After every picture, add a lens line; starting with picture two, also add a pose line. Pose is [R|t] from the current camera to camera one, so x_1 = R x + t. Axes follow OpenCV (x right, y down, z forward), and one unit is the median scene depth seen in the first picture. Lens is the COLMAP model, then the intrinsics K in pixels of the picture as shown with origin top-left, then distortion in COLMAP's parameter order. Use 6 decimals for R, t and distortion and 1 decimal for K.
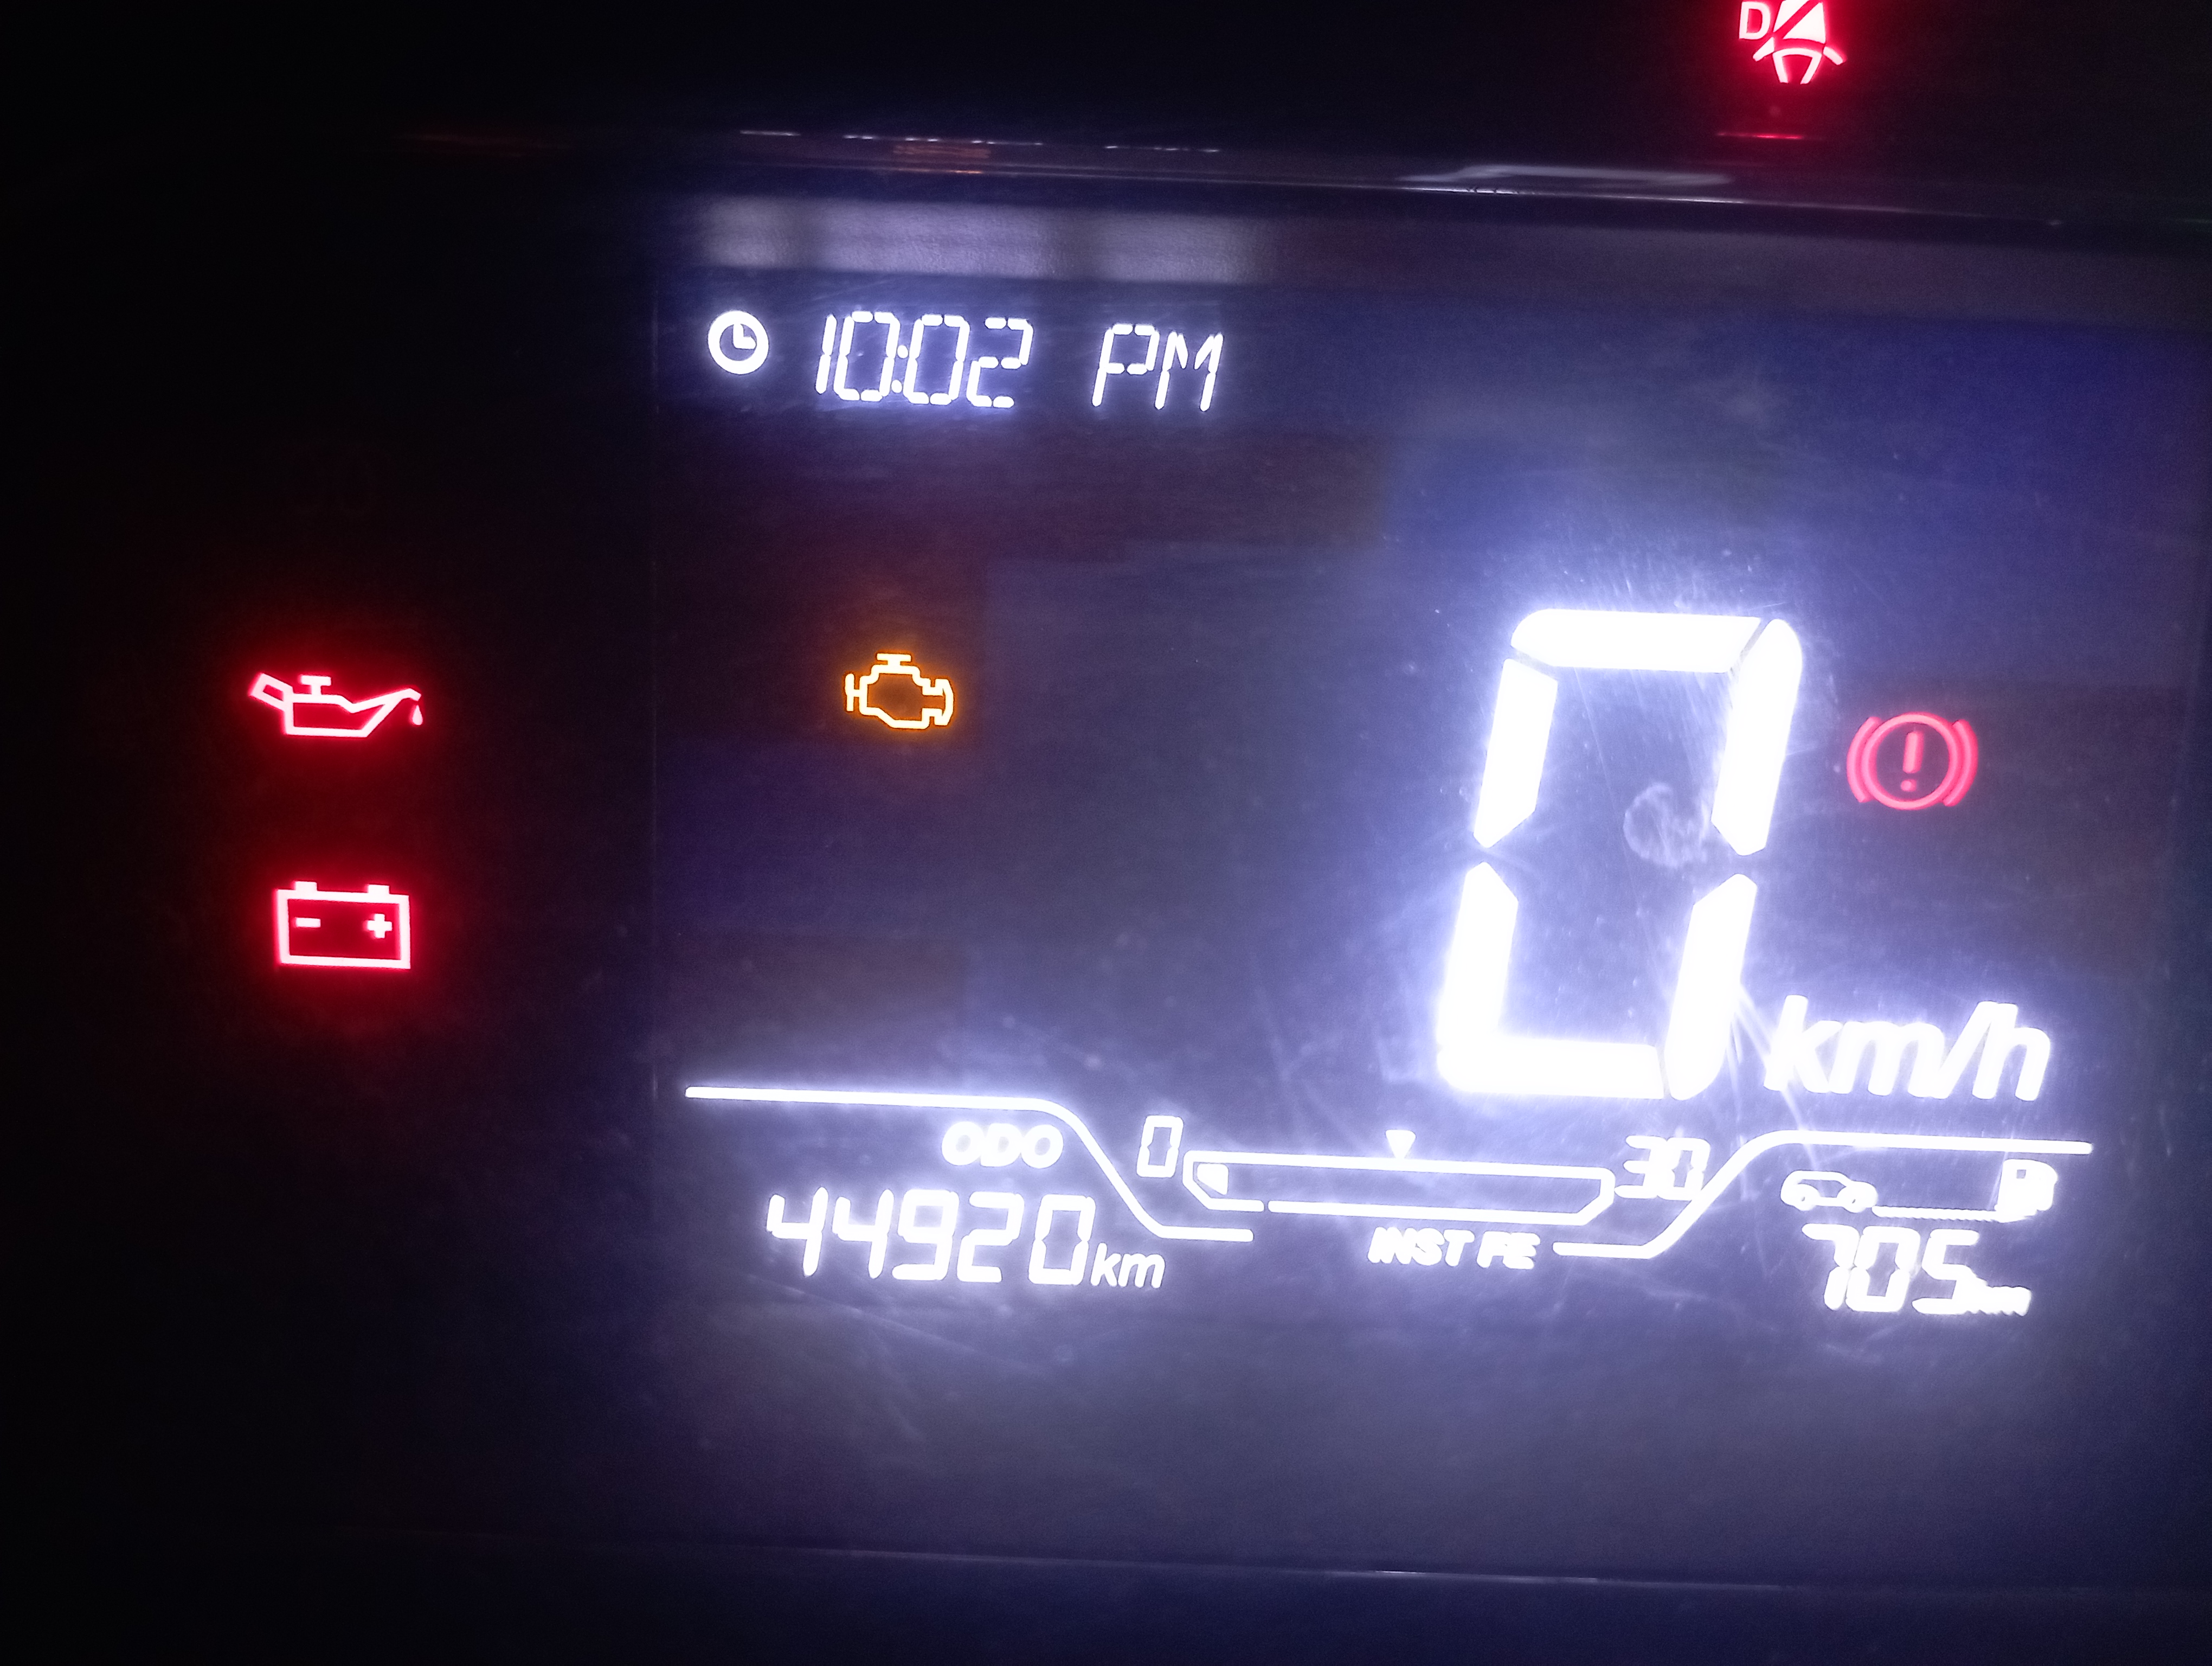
lens RADIAL K [[1984.1, 0, 1093.0], [0, 1984.1, 821.2], [0, 0, 1]] dist [0.079503, -0.195909]
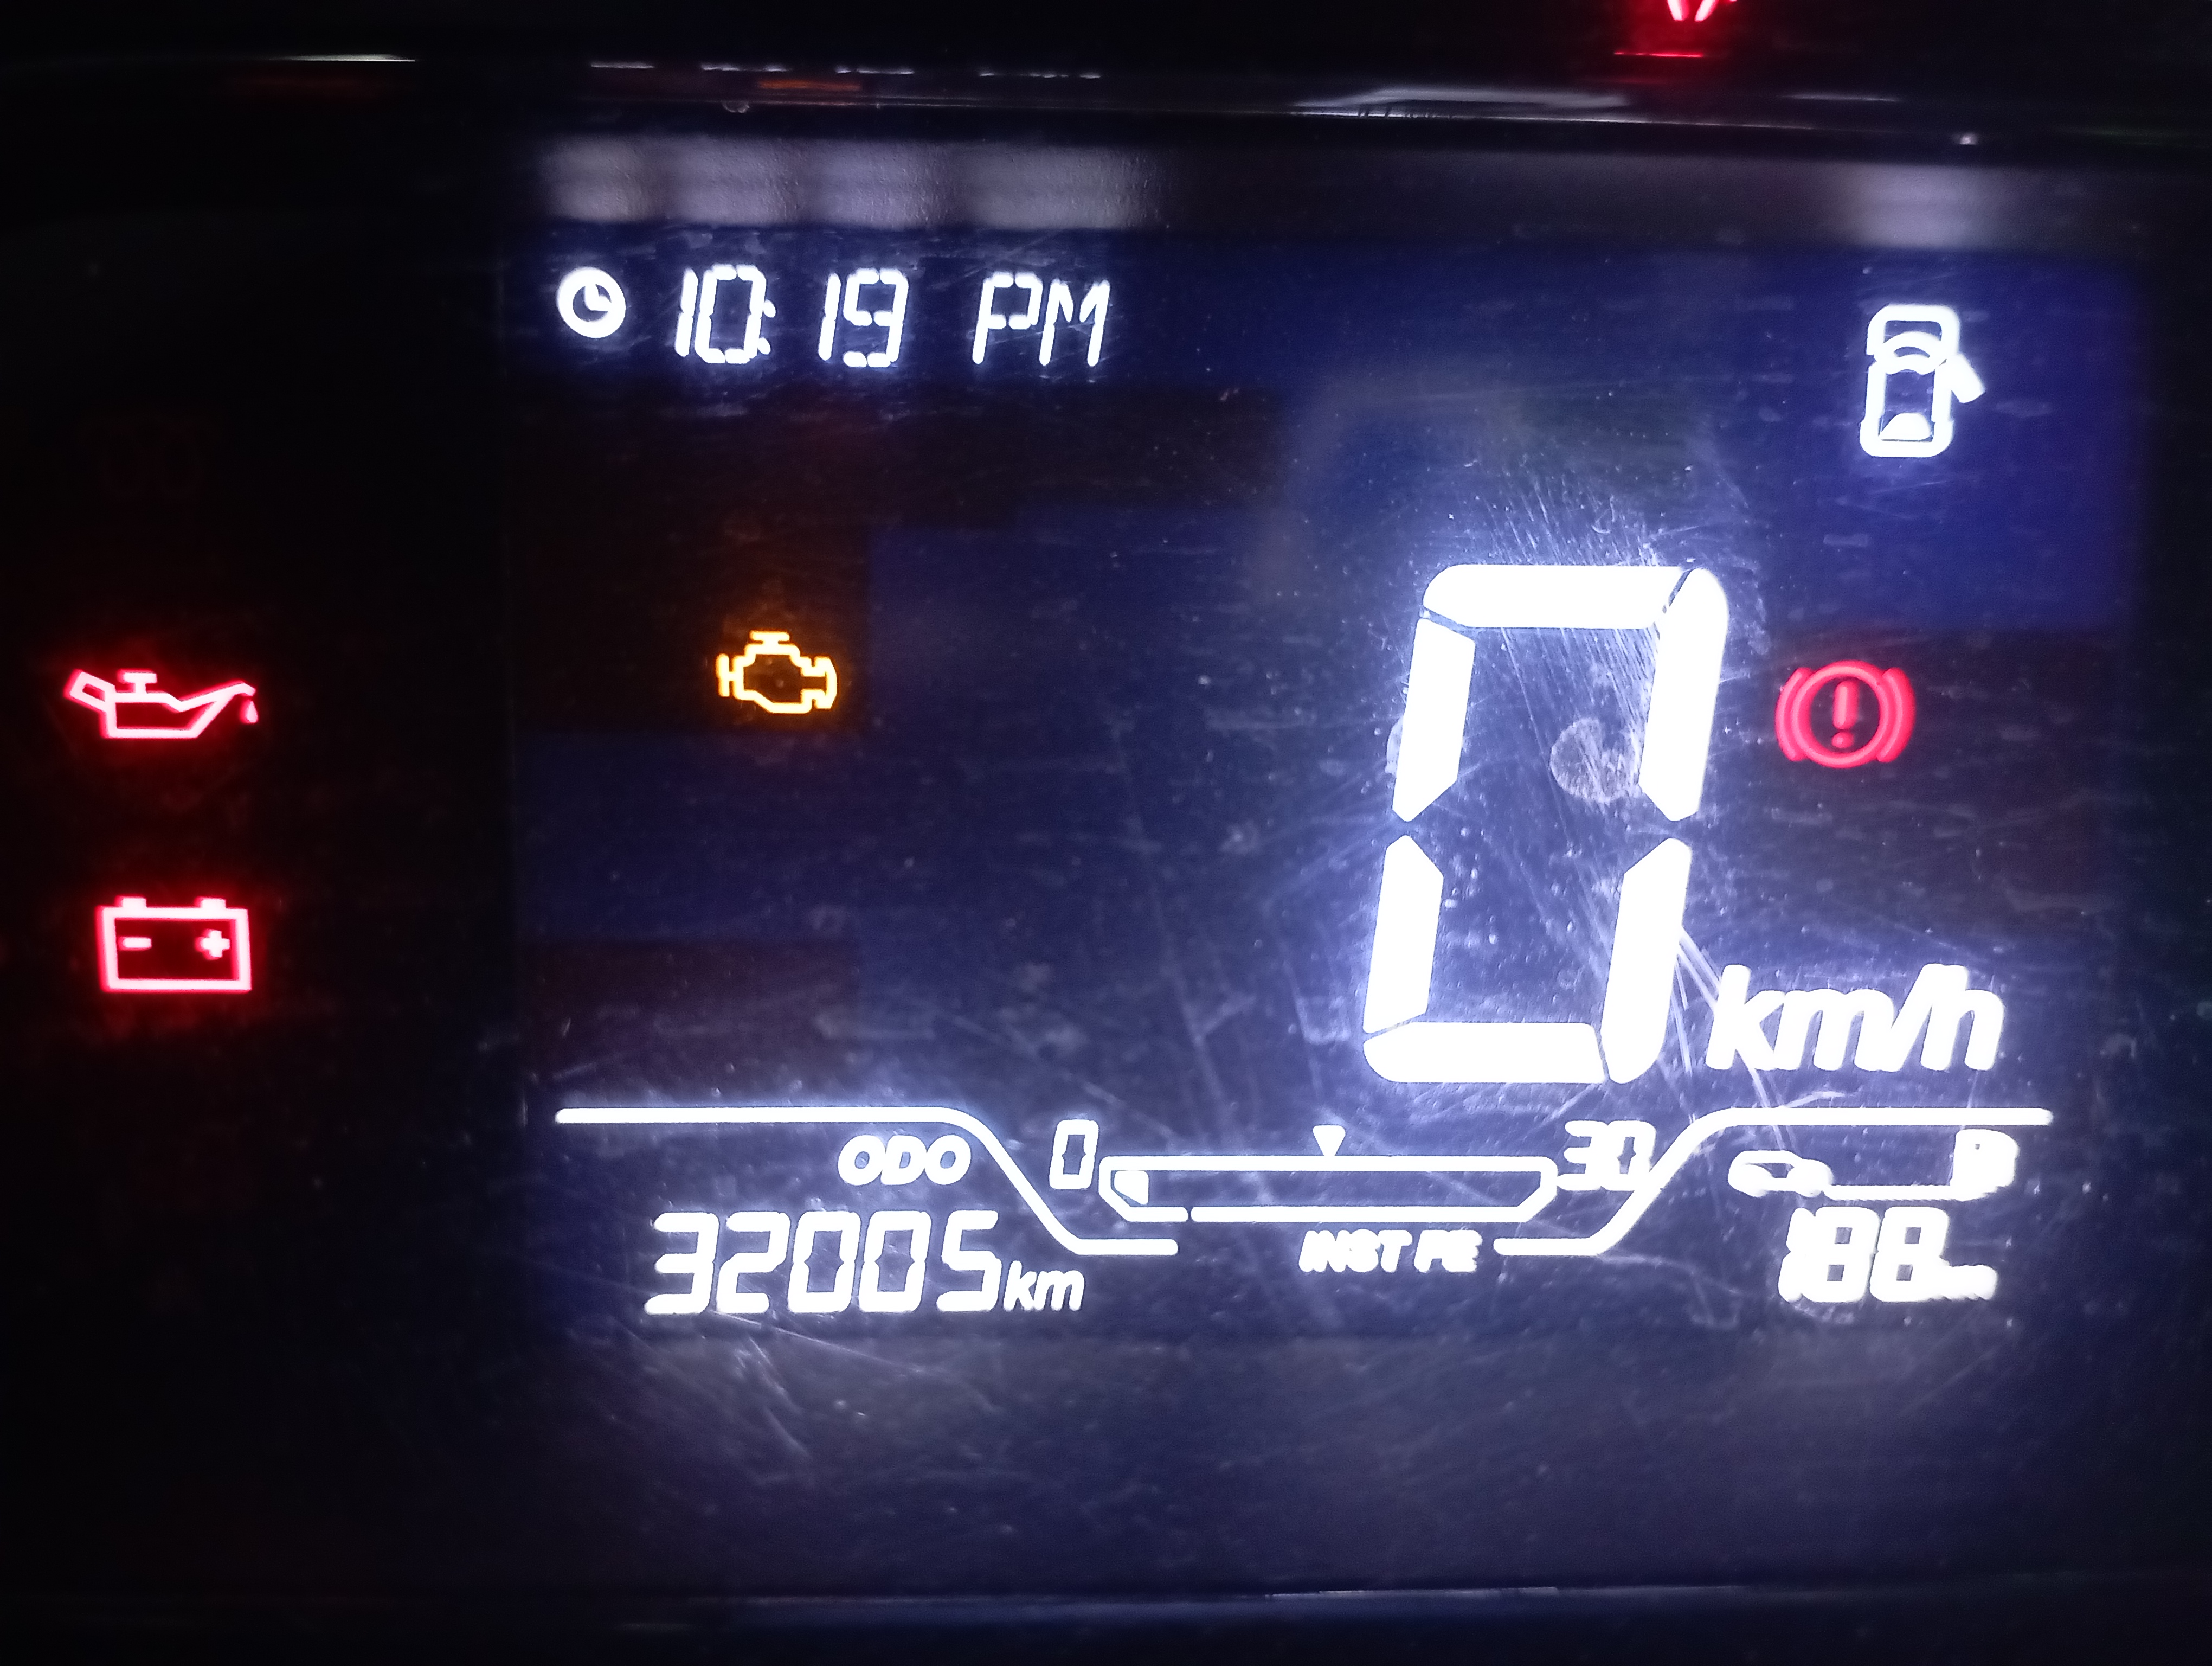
lens RADIAL K [[1984.1, 0, 1097.9], [0, 1984.1, 823.4], [0, 0, 1]] dist [0.079503, -0.195909]
pose [[0.998565, -0.033636, 0.041677, 0.011522], [0.035245, 0.998637, -0.038502, 0.046041], [-0.040325, 0.039916, 0.998389, 0.062298]]
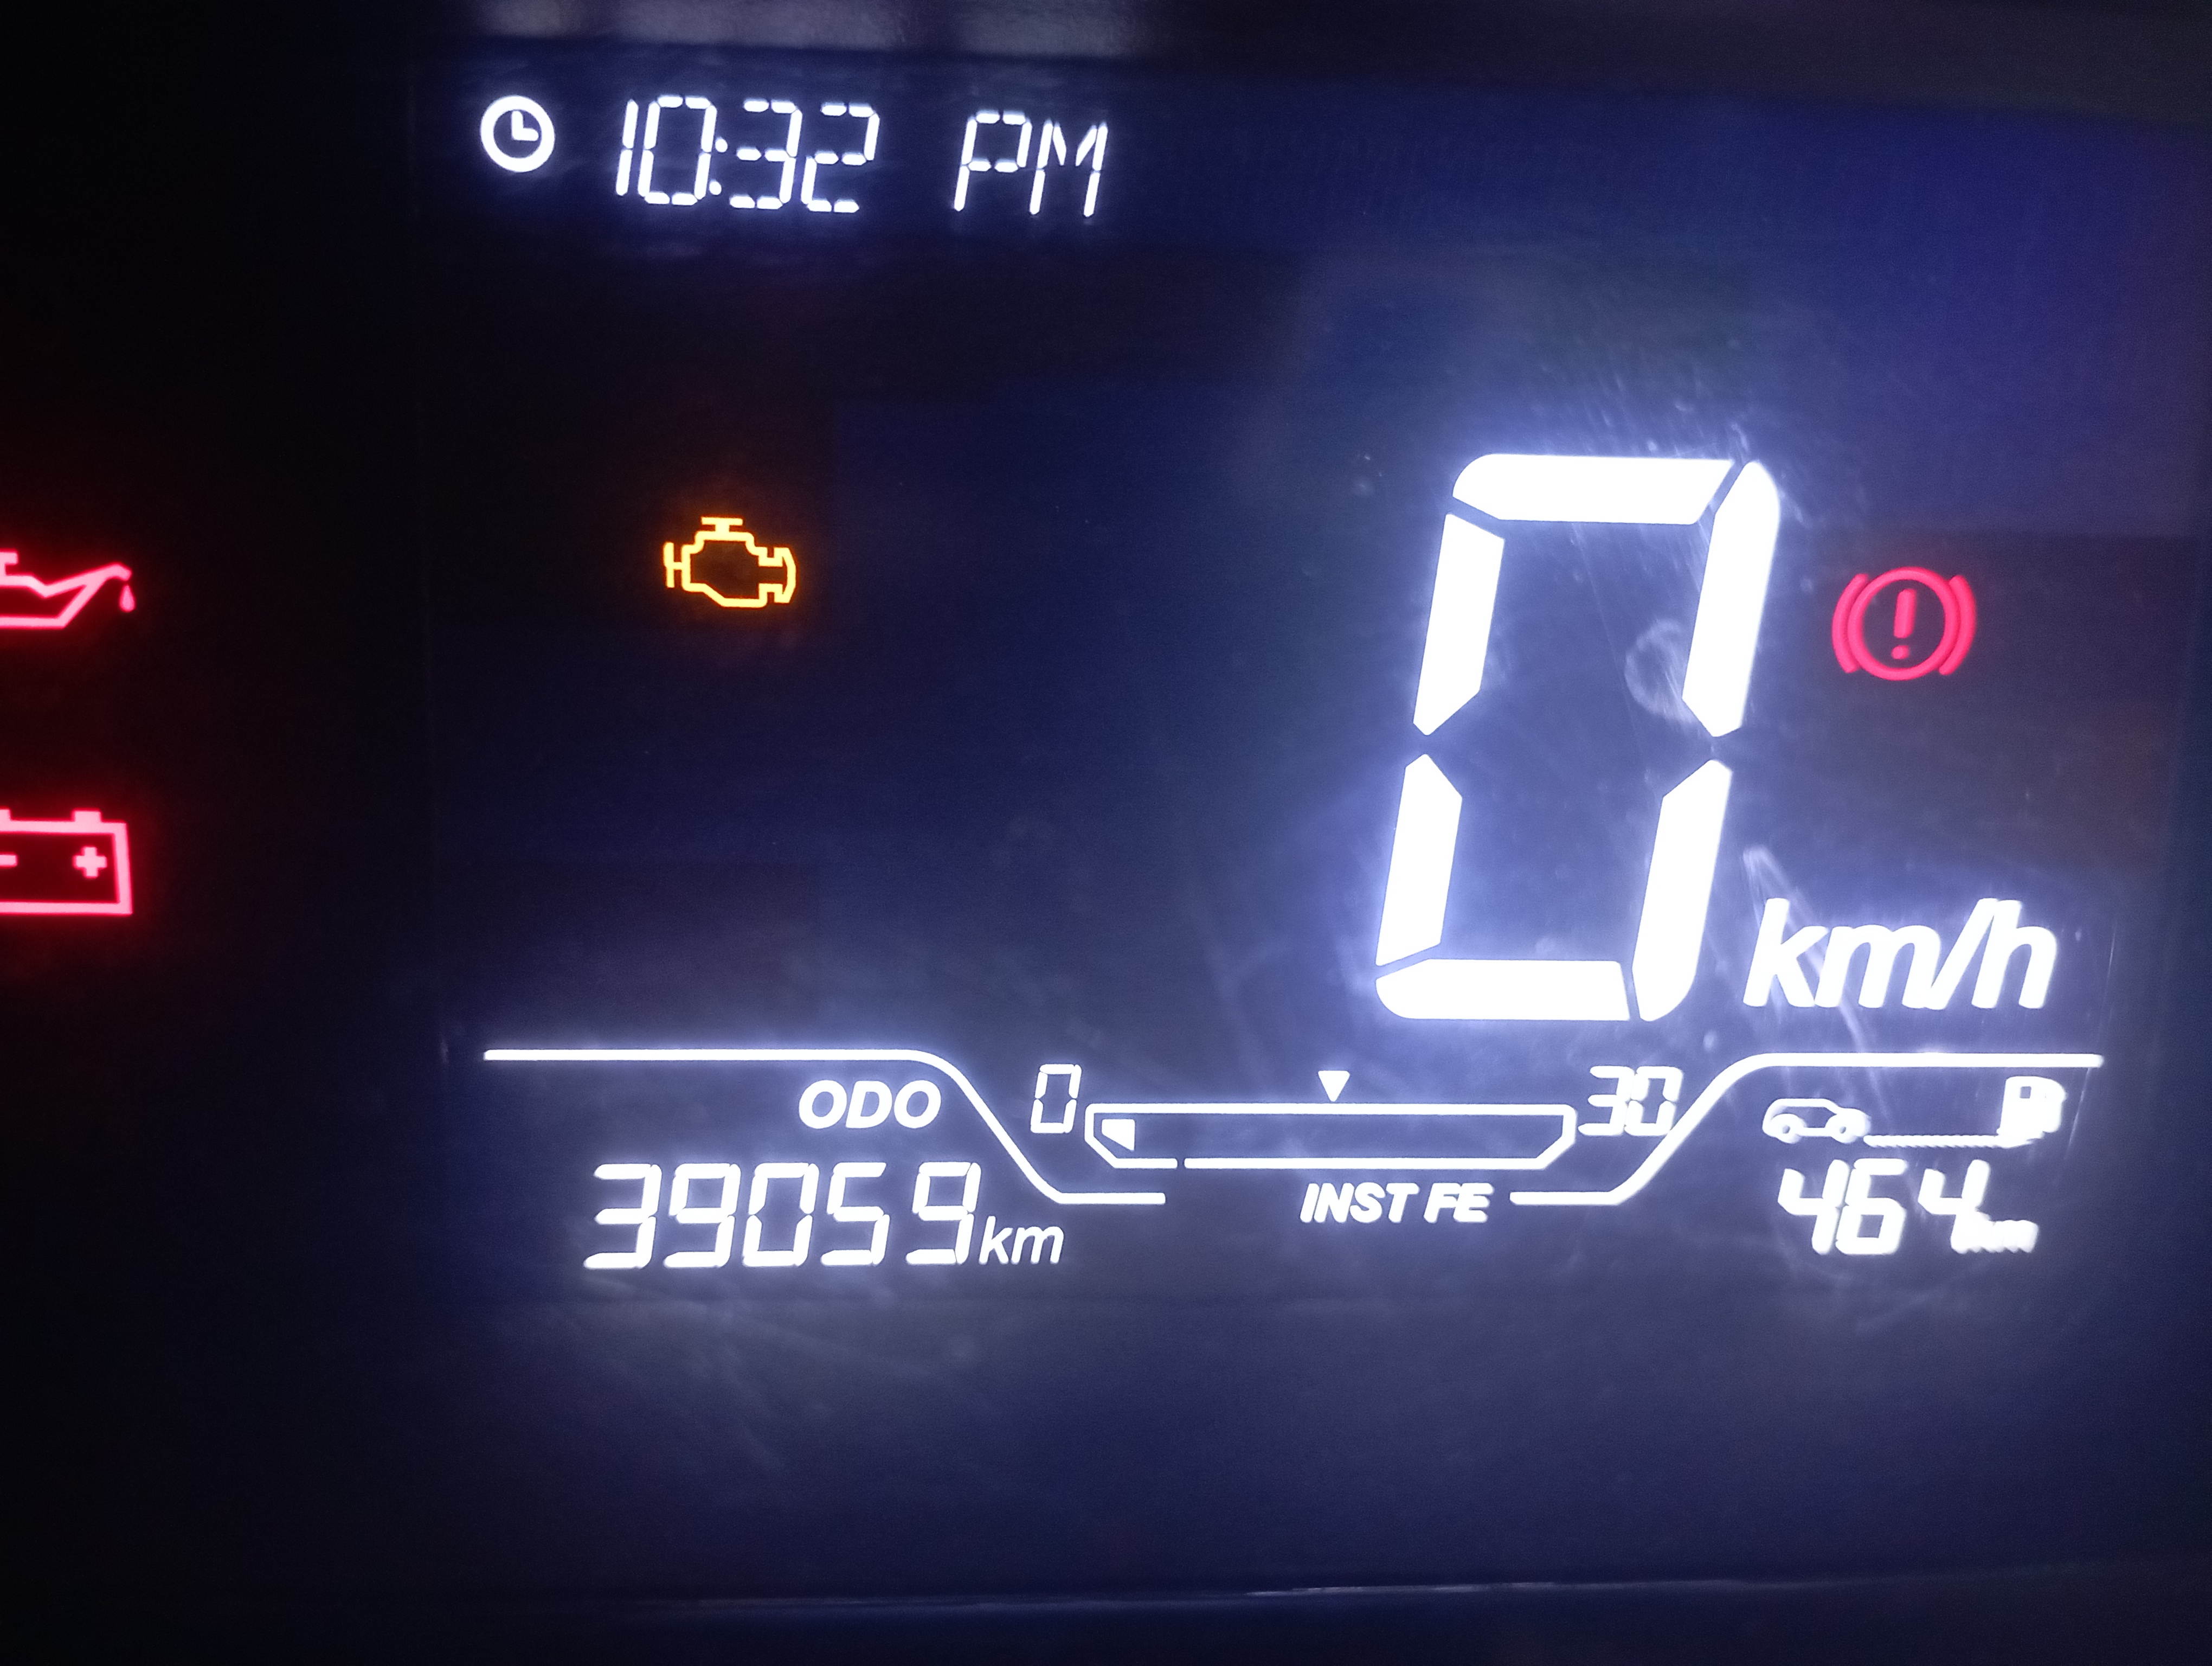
lens RADIAL K [[1984.1, 0, 1099.0], [0, 1984.1, 829.6], [0, 0, 1]] dist [0.079503, -0.195909]
pose [[0.996583, -0.027506, 0.077884, -0.011551], [0.026619, 0.999569, 0.012404, 0.039511], [-0.078192, -0.010289, 0.996885, 0.155561]]
